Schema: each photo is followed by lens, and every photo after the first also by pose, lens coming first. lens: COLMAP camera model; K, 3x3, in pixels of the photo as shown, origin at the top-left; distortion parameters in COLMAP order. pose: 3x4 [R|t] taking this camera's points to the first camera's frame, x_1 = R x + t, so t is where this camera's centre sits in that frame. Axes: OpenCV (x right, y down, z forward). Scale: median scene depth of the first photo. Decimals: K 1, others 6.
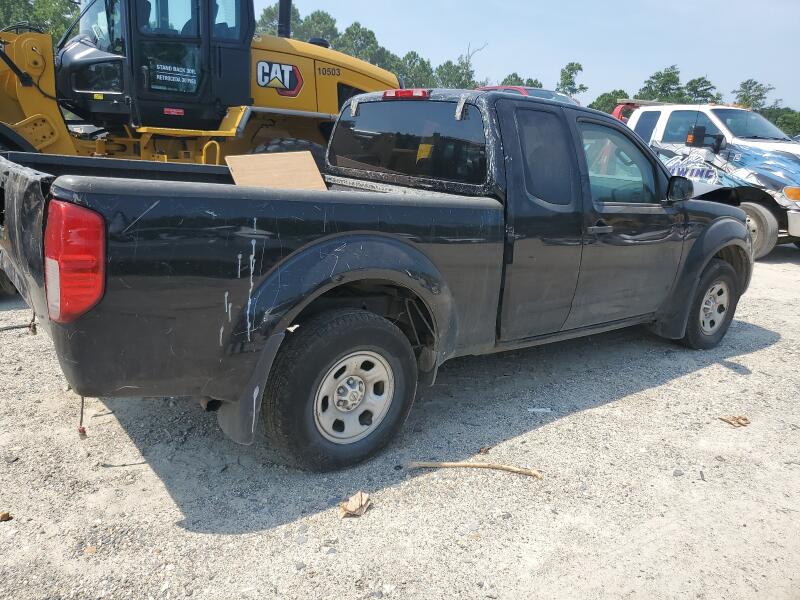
lens RADIAL K [[604.3, 0, 382.8], [0, 604.3, 299.3], [0, 0, 1]] dist [0.000194, 0.004167]
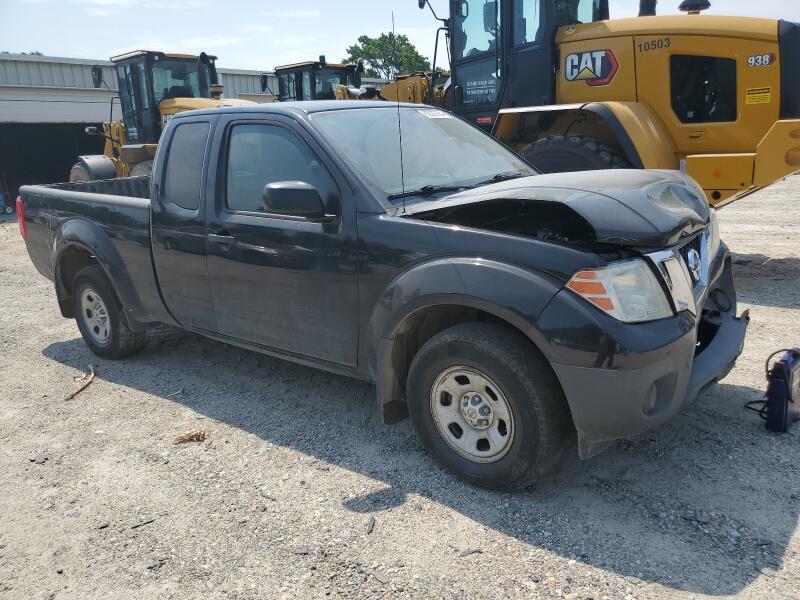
lens RADIAL K [[604.3, 0, 382.8], [0, 604.3, 299.3], [0, 0, 1]] dist [0.000194, 0.004167]
pose [[0.266054, 0.179861, -0.947030, 0.674878], [-0.185695, 0.973600, 0.132739, -0.092751], [0.945903, 0.140543, 0.292430, 0.499374]]
